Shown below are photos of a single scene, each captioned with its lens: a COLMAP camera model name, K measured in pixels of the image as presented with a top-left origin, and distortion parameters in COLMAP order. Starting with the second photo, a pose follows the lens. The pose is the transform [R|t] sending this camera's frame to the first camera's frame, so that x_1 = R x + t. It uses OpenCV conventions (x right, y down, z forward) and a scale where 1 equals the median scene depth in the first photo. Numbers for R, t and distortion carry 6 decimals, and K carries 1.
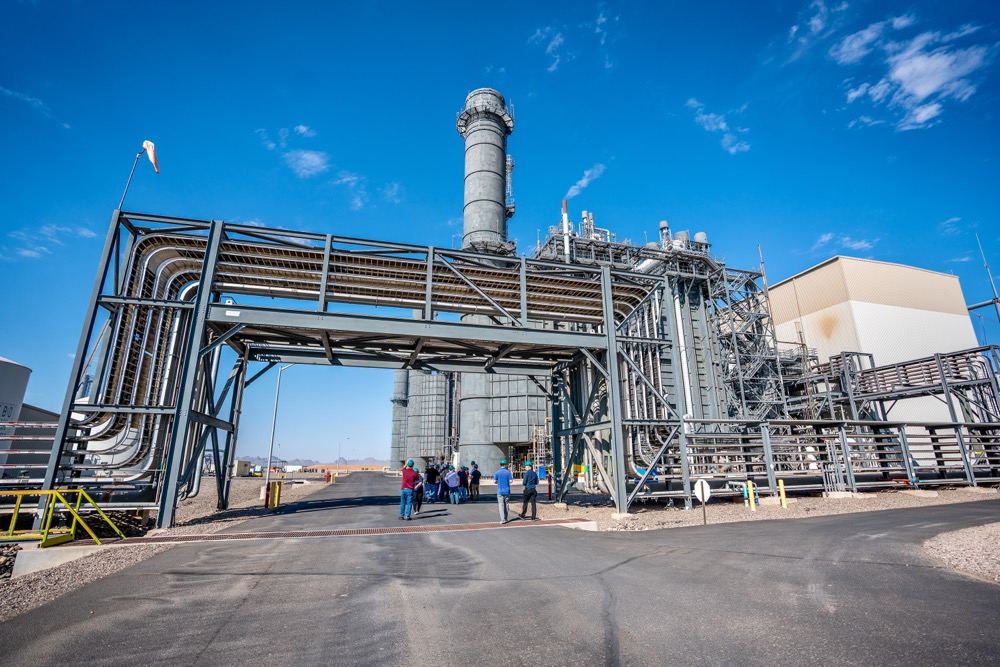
lens RADIAL K [[454.0, 0, 500.0], [0, 454.0, 333.5], [0, 0, 1]] dist [-0.060358, 0.021574]
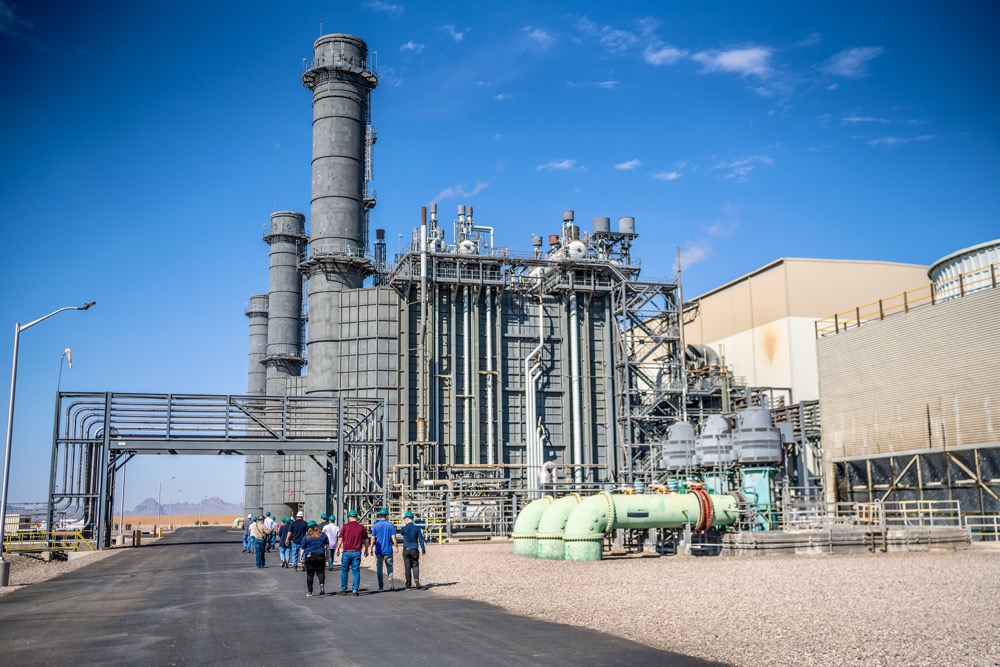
lens RADIAL K [[1008.7, 0, 500.0], [0, 1008.7, 333.5], [0, 0, 1]] dist [-0.052808, 0.004330]
pose [[0.999973, -0.007157, -0.001384, 0.262523], [0.007266, 0.993777, 0.111149, -0.248257], [0.000580, -0.111156, 0.993803, -0.815844]]
